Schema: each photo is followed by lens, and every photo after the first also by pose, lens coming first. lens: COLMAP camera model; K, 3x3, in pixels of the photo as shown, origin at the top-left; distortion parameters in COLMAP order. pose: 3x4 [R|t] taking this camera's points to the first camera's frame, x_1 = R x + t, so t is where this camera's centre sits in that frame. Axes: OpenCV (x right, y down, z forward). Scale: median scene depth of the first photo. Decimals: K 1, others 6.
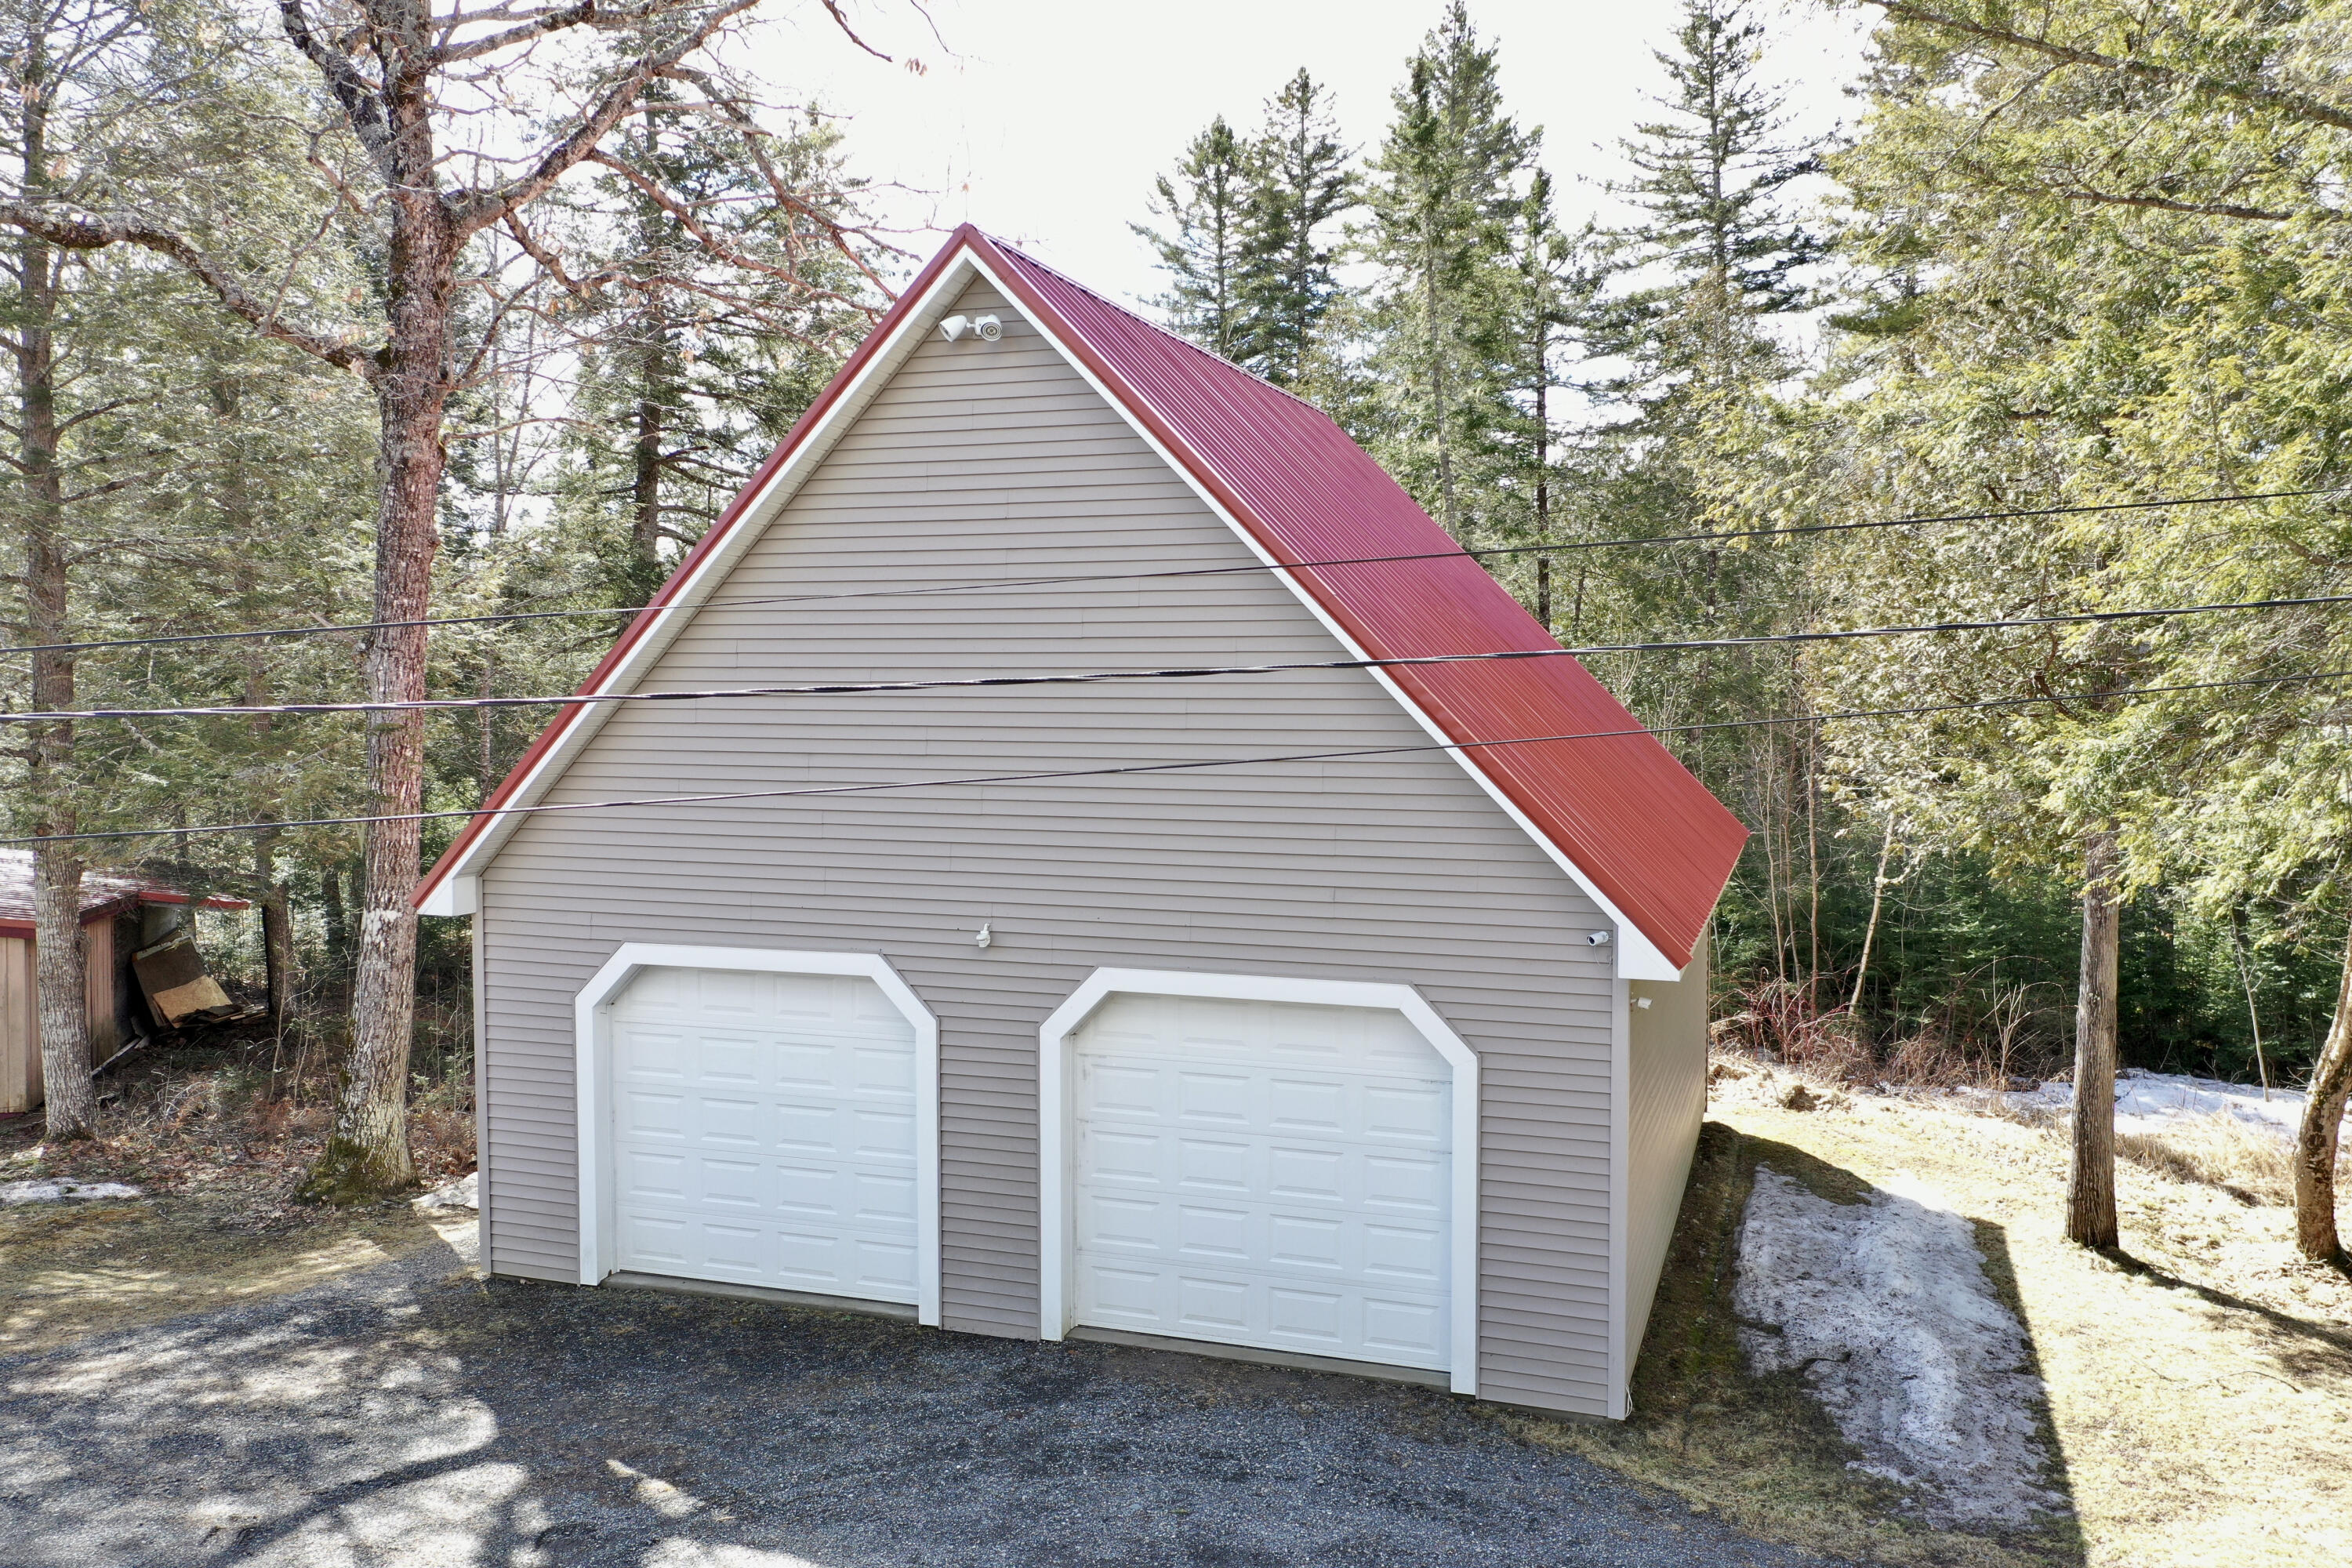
lens RADIAL K [[1878.6, 0, 1176.0], [0, 1878.6, 784.0], [0, 0, 1]] dist [0.000425, 0.000981]
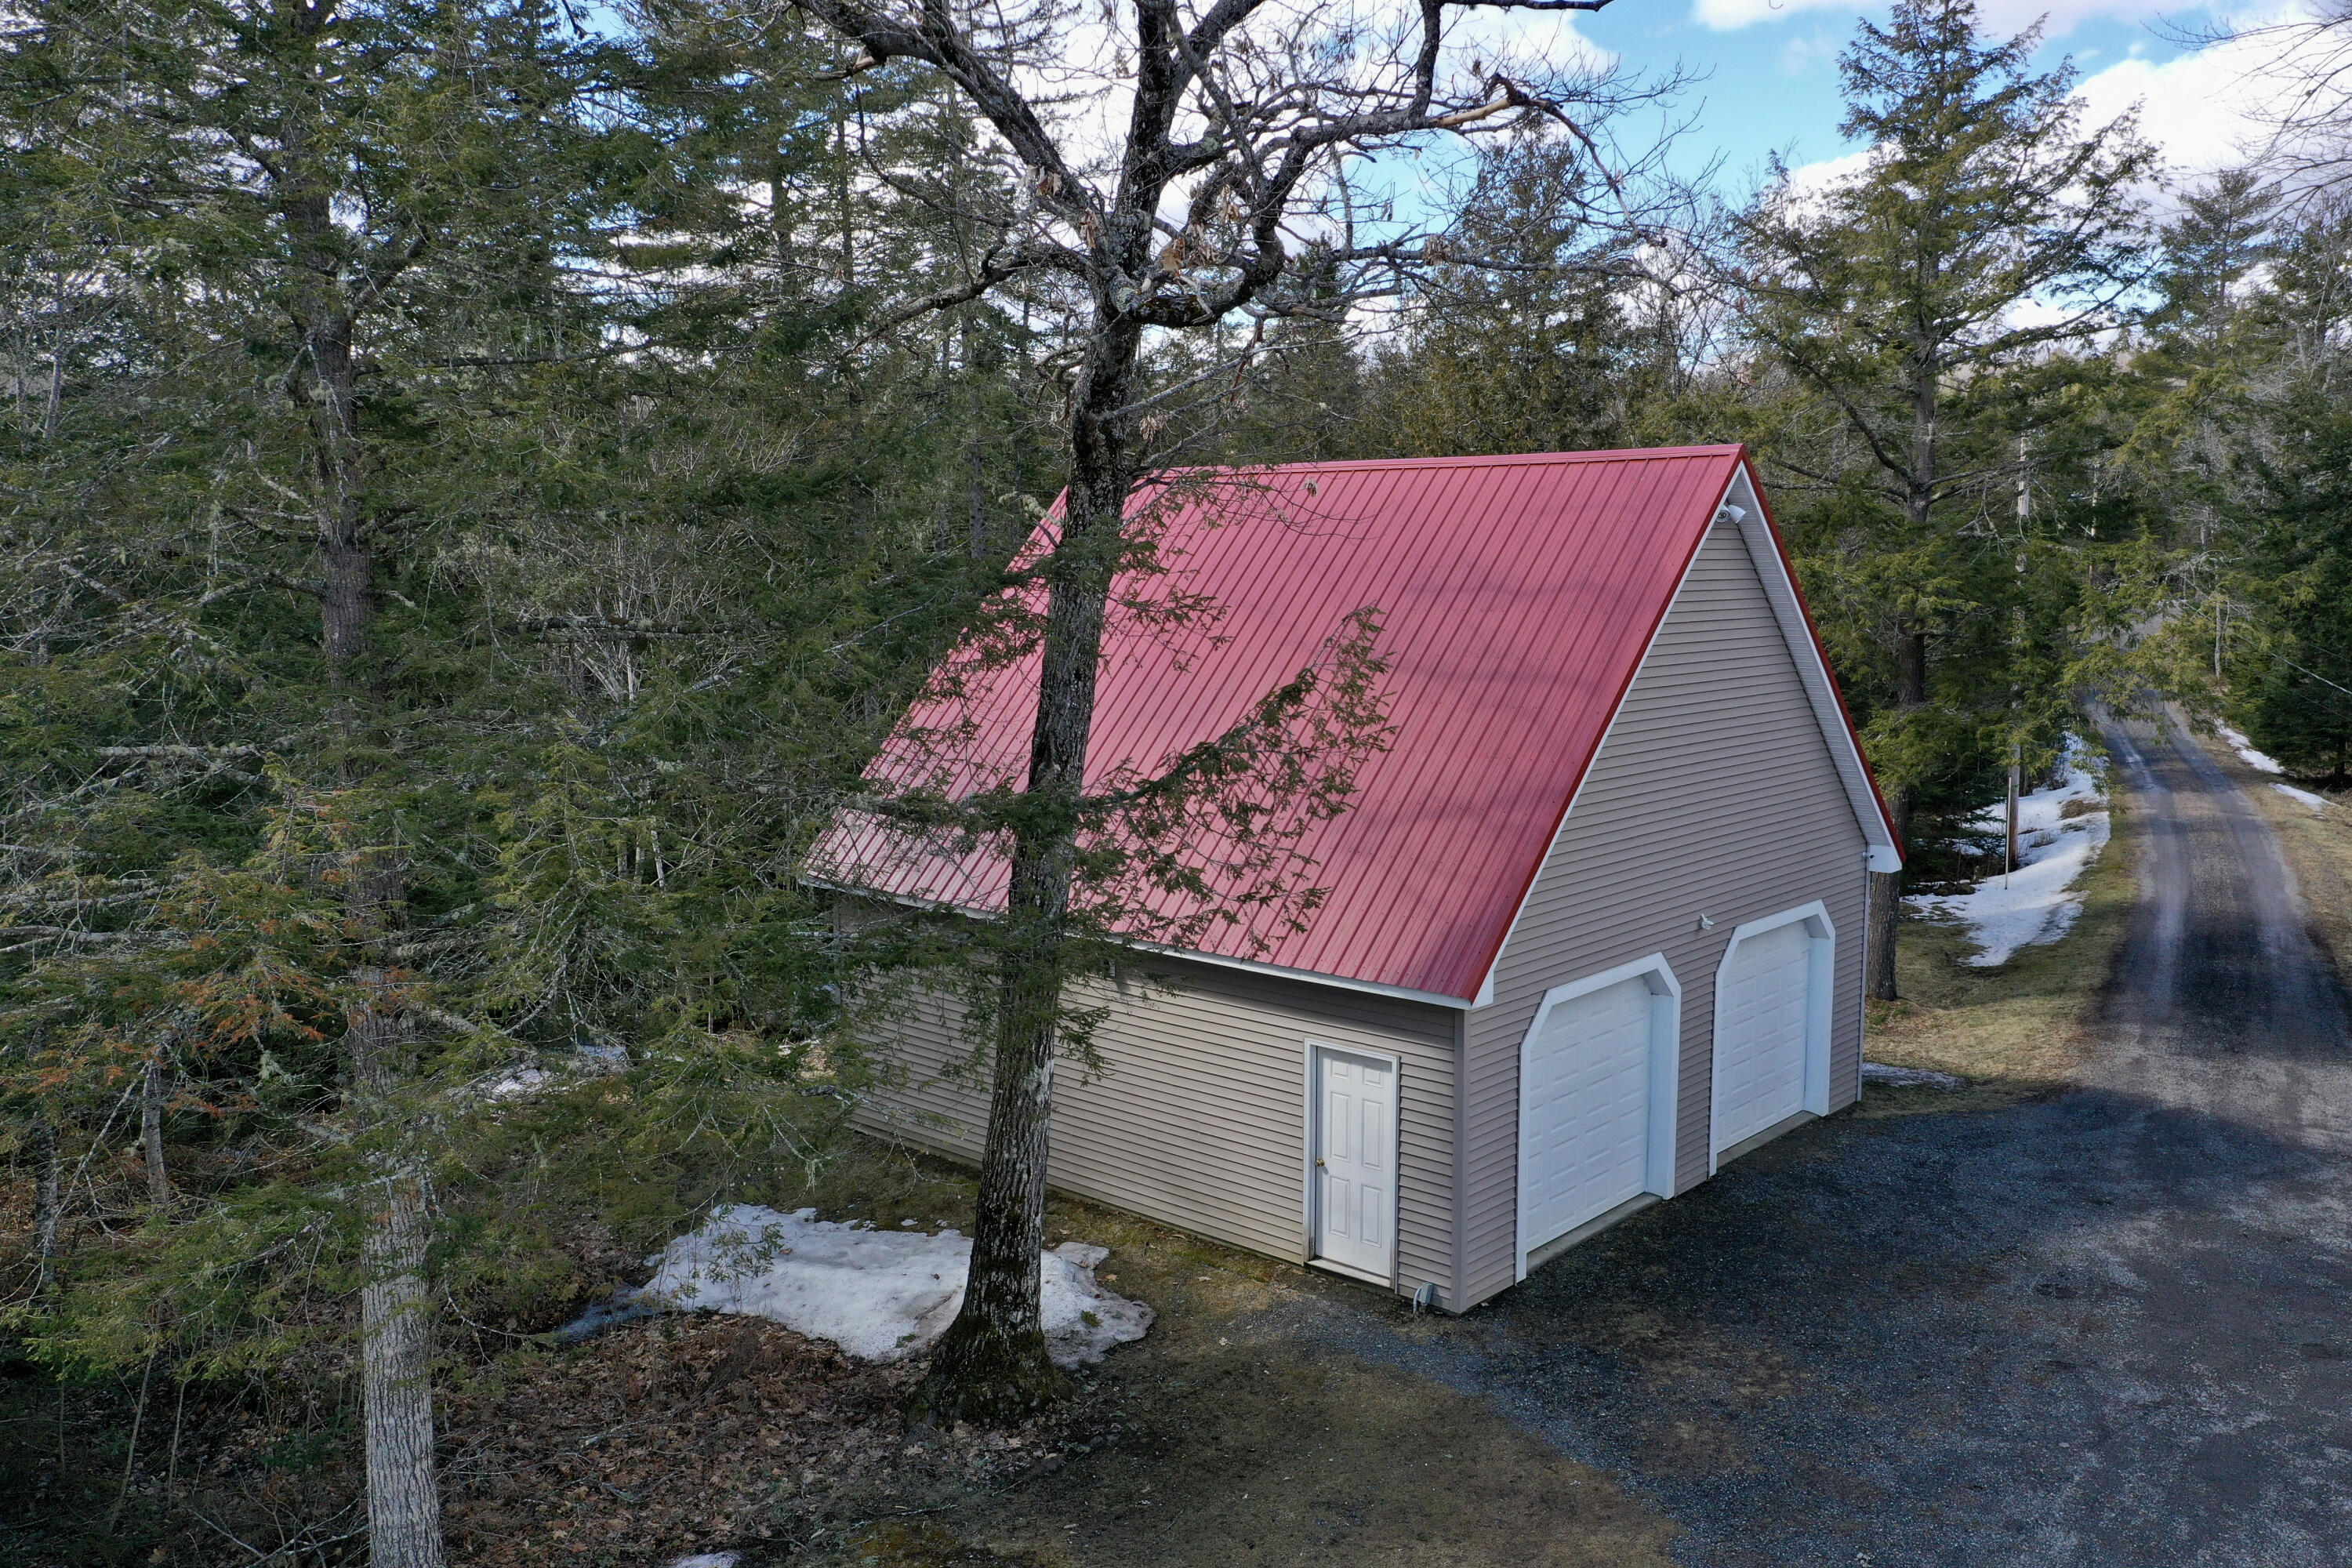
lens RADIAL K [[1878.6, 0, 1176.0], [0, 1878.6, 784.0], [0, 0, 1]] dist [0.000425, 0.000981]
pose [[0.387071, -0.119816, 0.914232, -1.747554], [0.046723, 0.992796, 0.110330, -0.230271], [-0.920865, 0.000010, 0.389881, 0.875977]]
